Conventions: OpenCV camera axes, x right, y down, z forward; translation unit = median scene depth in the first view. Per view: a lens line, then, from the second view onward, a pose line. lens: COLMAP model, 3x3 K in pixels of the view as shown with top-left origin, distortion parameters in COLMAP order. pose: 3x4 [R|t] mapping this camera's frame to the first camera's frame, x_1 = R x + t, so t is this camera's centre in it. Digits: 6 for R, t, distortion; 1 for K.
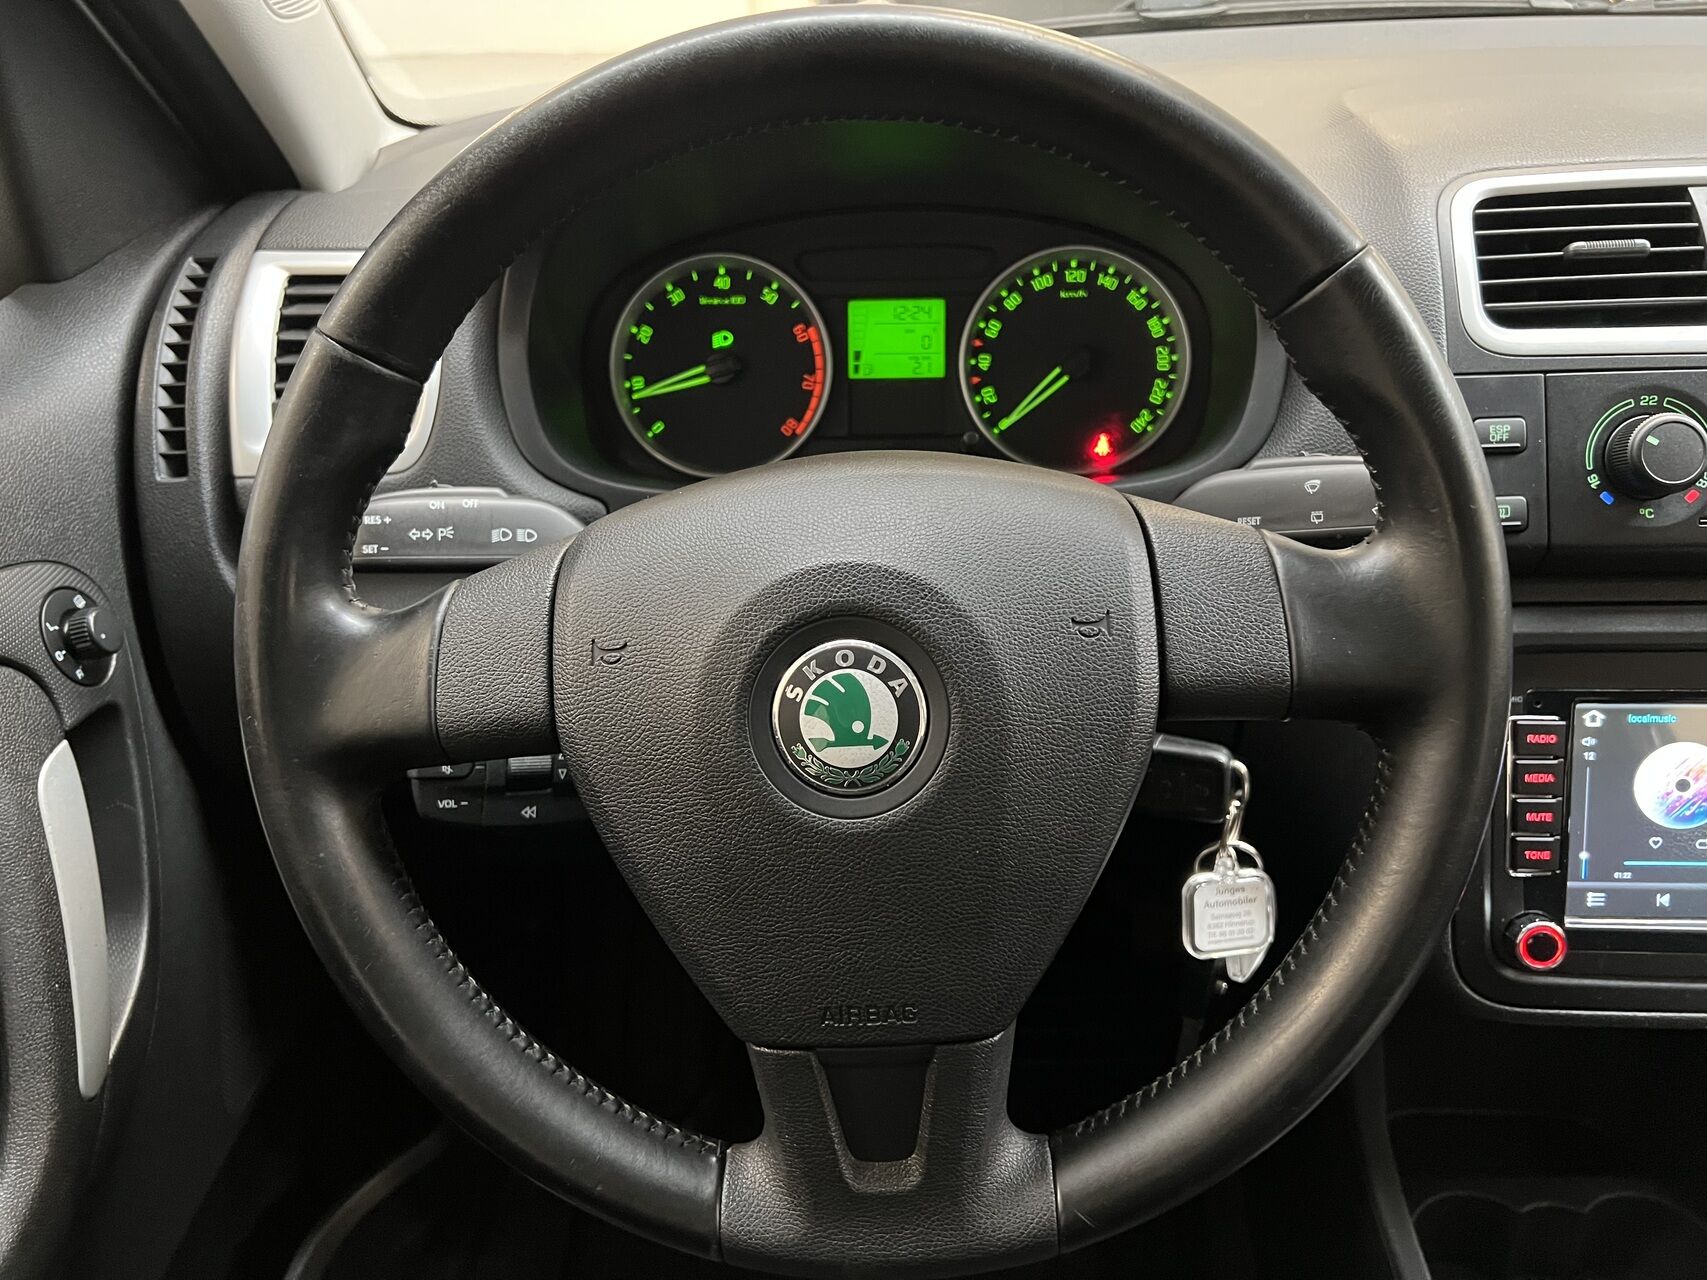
lens RADIAL K [[1310.0, 0, 862.8], [0, 1310.0, 636.2], [0, 0, 1]] dist [0.058531, -0.055281]
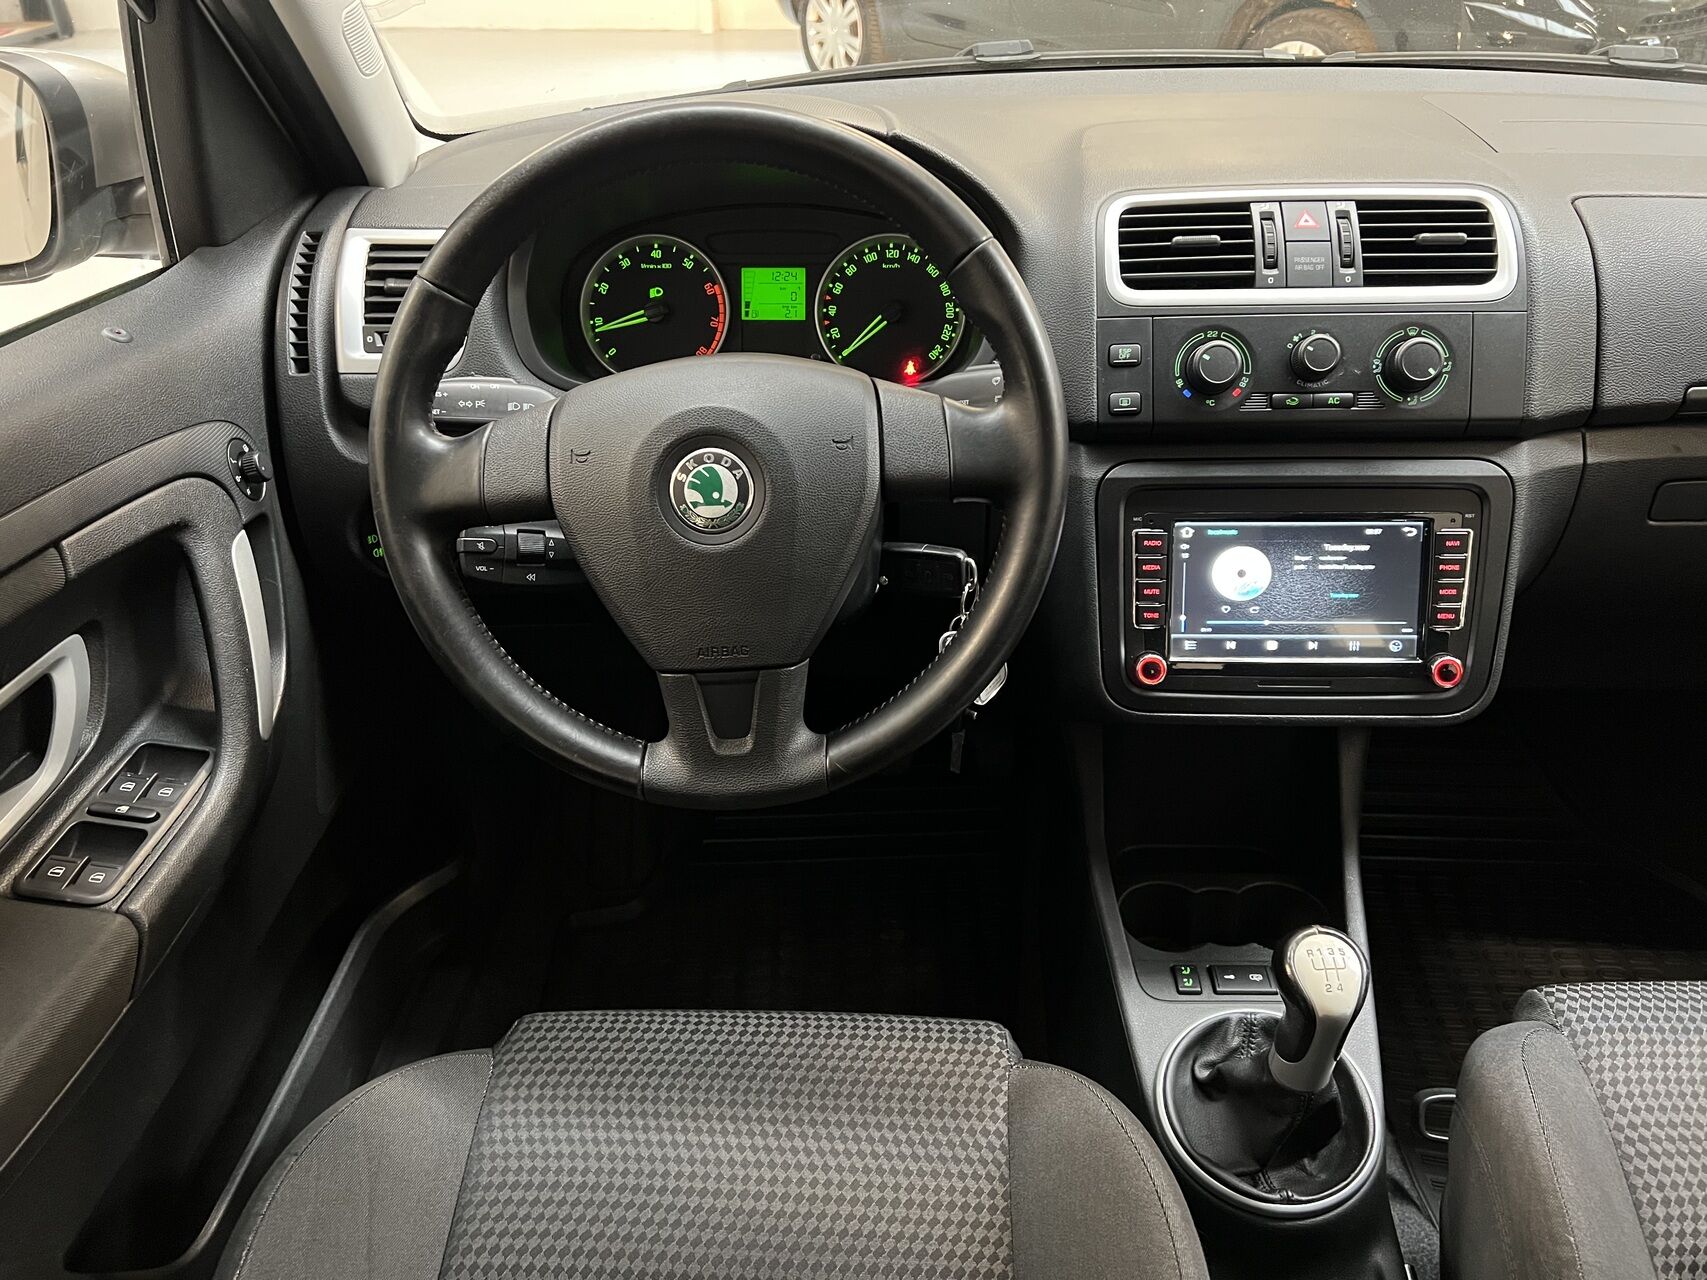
lens RADIAL K [[1312.5, 0, 860.1], [0, 1312.5, 641.1], [0, 0, 1]] dist [0.104870, -0.148720]
pose [[0.999730, 0.007319, 0.022072, 0.113644], [-0.007705, 0.999818, 0.017446, 0.170585], [-0.021940, -0.017611, 0.999604, -0.617480]]
